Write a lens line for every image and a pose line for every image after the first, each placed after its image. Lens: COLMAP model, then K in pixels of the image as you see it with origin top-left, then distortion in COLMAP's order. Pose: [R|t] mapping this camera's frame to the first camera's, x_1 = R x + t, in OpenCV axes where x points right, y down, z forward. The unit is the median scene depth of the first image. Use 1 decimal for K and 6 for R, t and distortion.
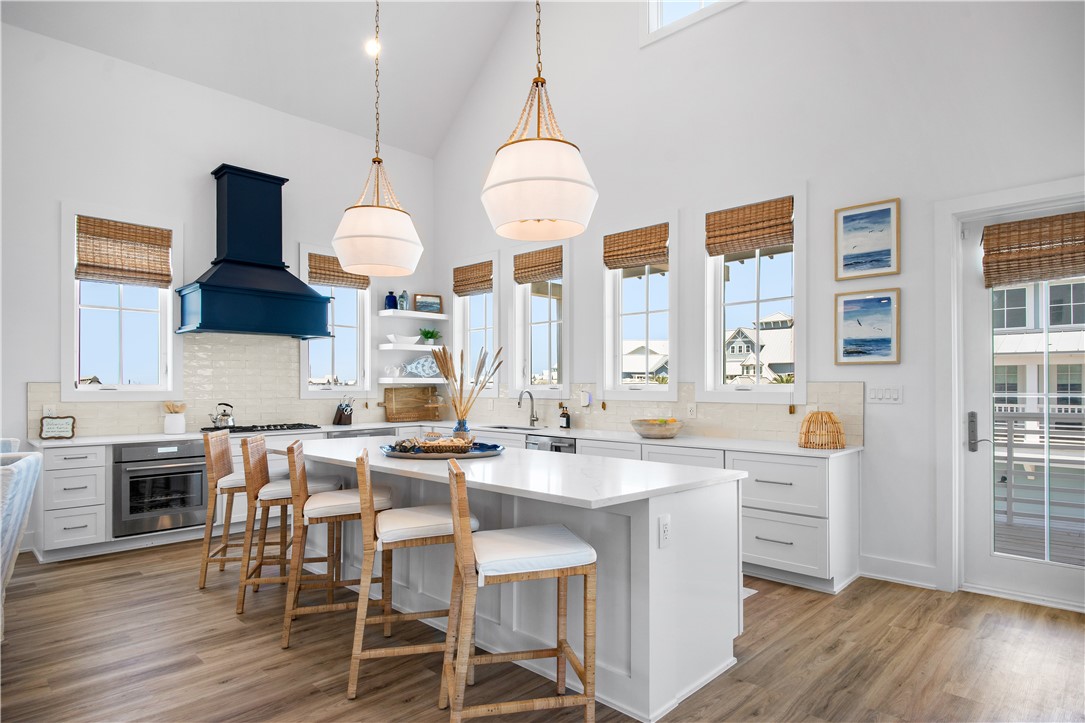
lens RADIAL K [[594.9, 0, 550.9], [0, 594.9, 369.2], [0, 0, 1]] dist [0.019611, -0.029540]
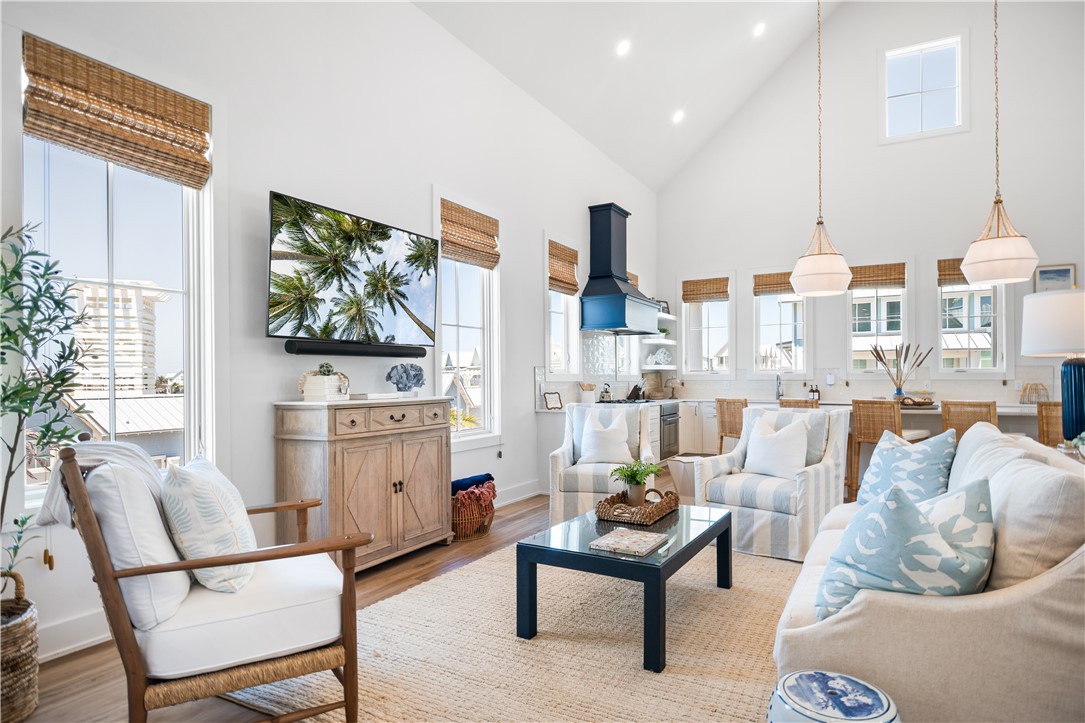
lens RADIAL K [[594.9, 0, 550.9], [0, 594.9, 369.2], [0, 0, 1]] dist [0.019611, -0.029540]
pose [[0.970282, -0.000769, 0.241974, -1.071195], [-0.002761, 0.999895, 0.014248, 0.007694], [-0.241960, -0.014492, 0.970178, -0.274754]]
